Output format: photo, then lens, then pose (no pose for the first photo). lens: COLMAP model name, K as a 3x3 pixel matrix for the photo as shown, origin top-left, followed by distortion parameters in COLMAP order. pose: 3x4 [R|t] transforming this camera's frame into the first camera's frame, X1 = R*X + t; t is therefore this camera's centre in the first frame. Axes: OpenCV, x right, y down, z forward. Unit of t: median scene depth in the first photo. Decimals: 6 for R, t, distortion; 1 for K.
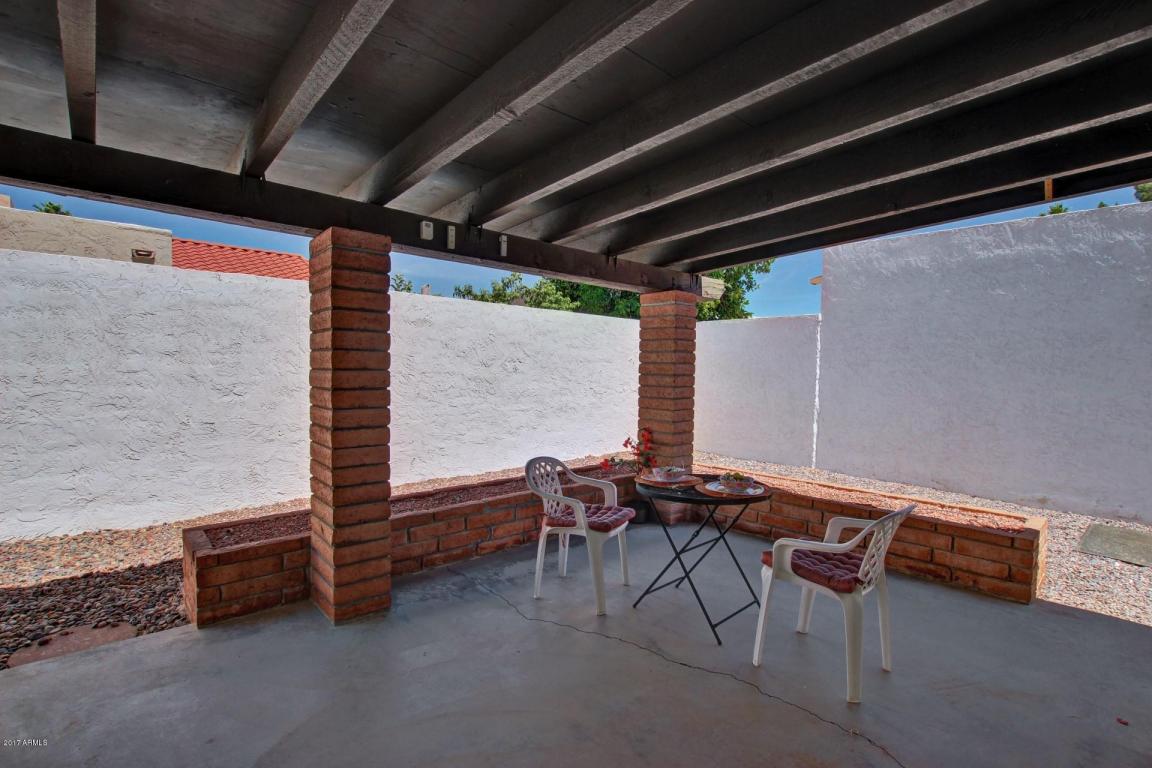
lens RADIAL K [[532.1, 0, 574.7], [0, 532.1, 379.3], [0, 0, 1]] dist [-0.032751, 0.003720]
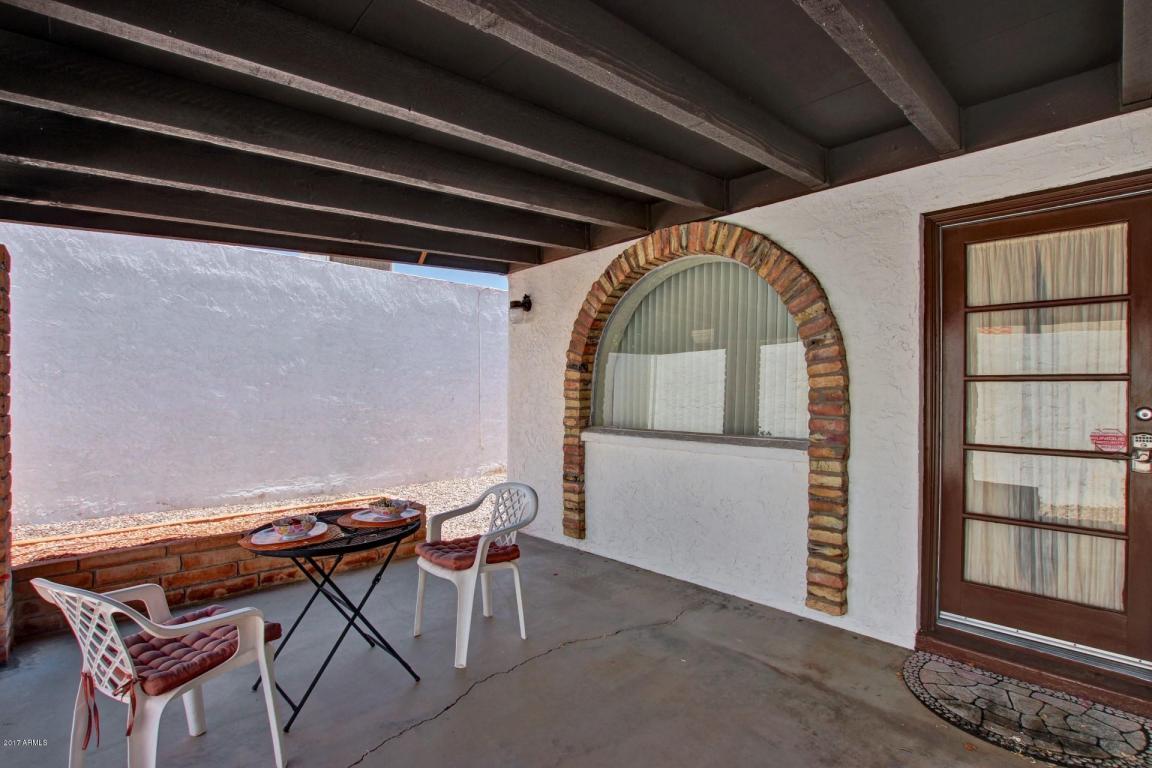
lens RADIAL K [[532.1, 0, 573.9], [0, 532.1, 387.1], [0, 0, 1]] dist [-0.032751, 0.003720]
pose [[-0.000508, -0.010172, 0.999948, -0.254427], [0.016248, 0.999816, 0.010178, -0.008556], [-0.999868, 0.016253, -0.000342, 0.278220]]
